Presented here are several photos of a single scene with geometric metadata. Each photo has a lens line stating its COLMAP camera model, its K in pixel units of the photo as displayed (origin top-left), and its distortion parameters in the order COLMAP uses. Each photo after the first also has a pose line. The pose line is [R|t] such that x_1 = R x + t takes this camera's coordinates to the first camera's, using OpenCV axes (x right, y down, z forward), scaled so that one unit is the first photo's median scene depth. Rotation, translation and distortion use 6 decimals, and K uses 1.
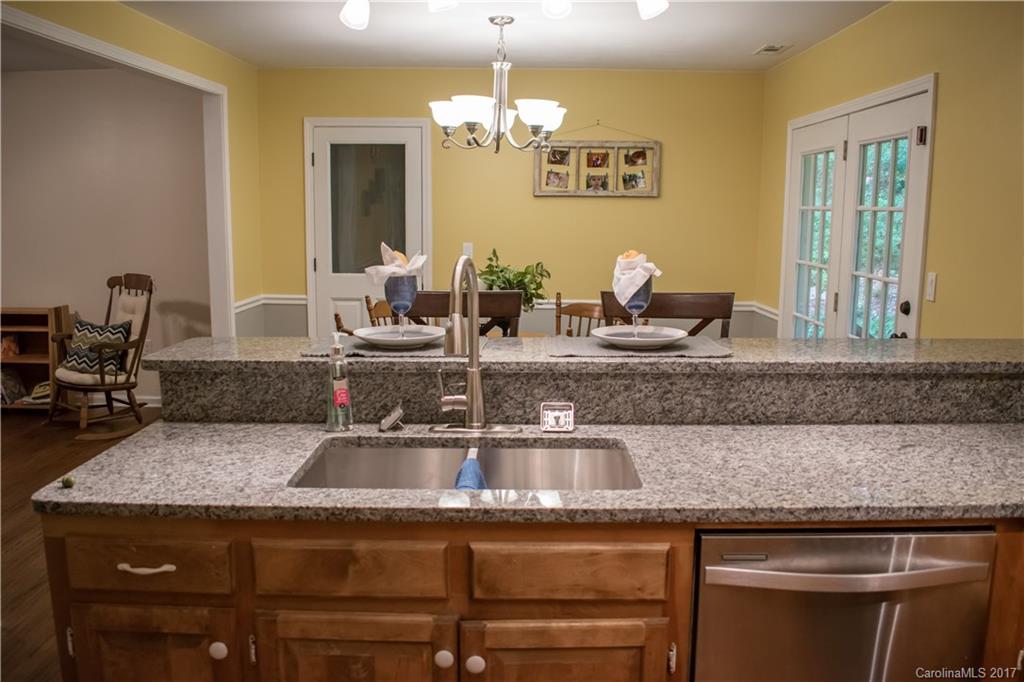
lens RADIAL K [[837.1, 0, 507.5], [0, 837.1, 343.4], [0, 0, 1]] dist [-0.094491, 0.006417]
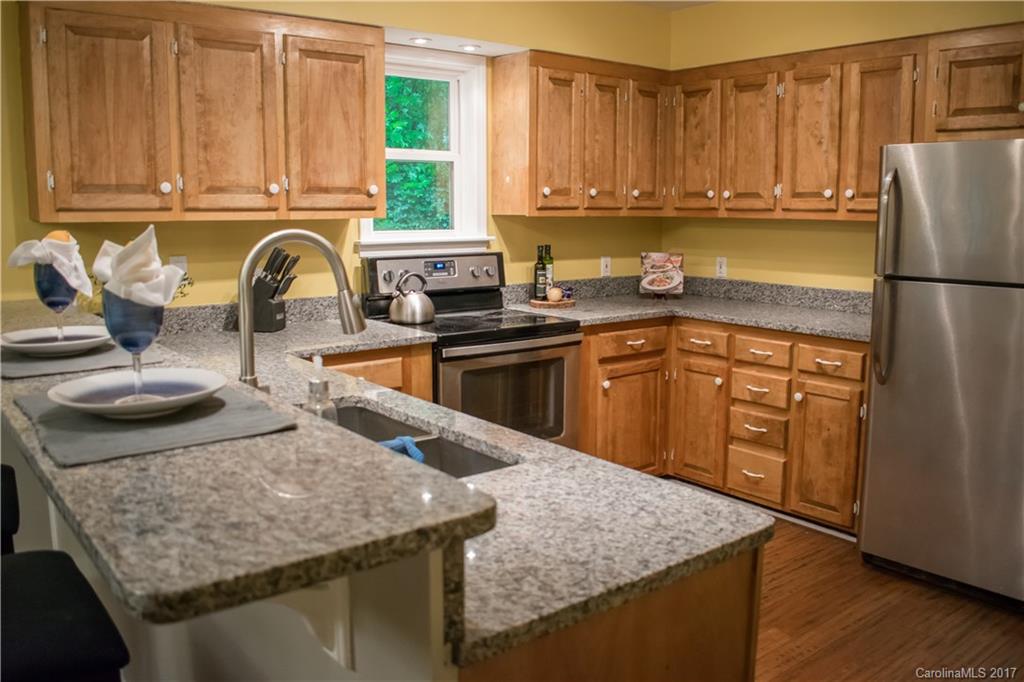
lens RADIAL K [[837.1, 0, 507.5], [0, 837.1, 343.4], [0, 0, 1]] dist [-0.094491, 0.006417]
pose [[-0.639885, -0.126382, 0.758007, -0.960154], [0.118192, 0.958462, 0.259577, -0.212891], [-0.759327, 0.255690, -0.598368, 1.551951]]
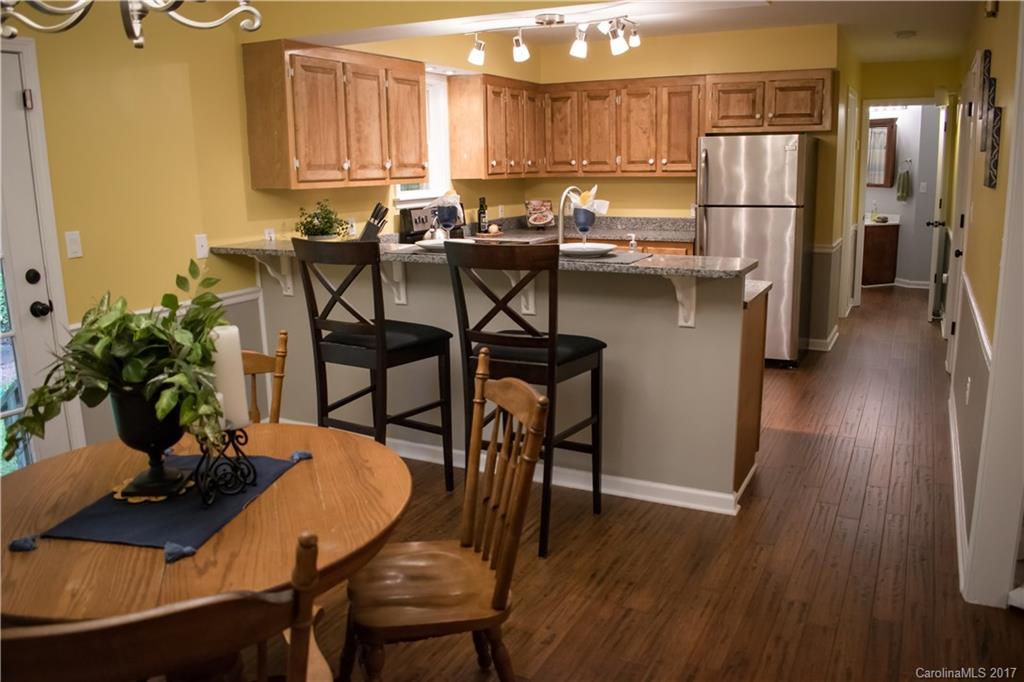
lens RADIAL K [[807.5, 0, 512.4], [0, 807.5, 344.1], [0, 0, 1]] dist [-0.089473, 0.002426]
pose [[-0.900947, -0.080540, 0.426389, -0.880099], [0.083921, 0.931732, 0.353318, -0.503600], [-0.425736, 0.354104, -0.832682, 3.163307]]
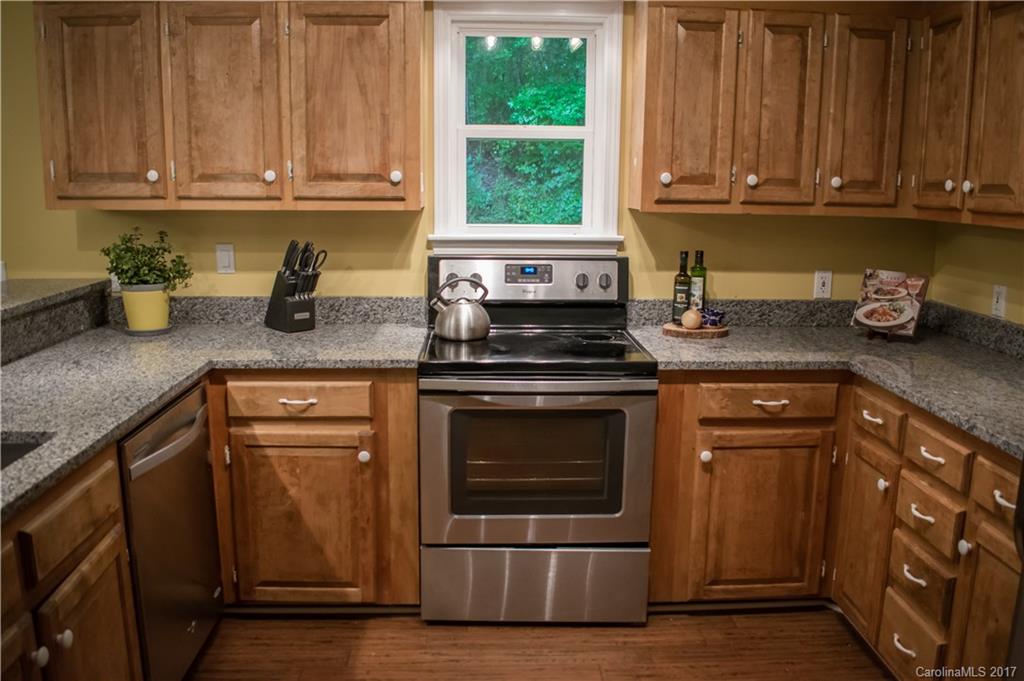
lens RADIAL K [[807.5, 0, 512.4], [0, 807.5, 343.6], [0, 0, 1]] dist [-0.089473, 0.002426]
pose [[-0.070127, -0.197964, 0.977697, -0.853199], [0.146799, 0.967391, 0.206407, -0.063269], [-0.986677, 0.158000, -0.038779, 0.419500]]
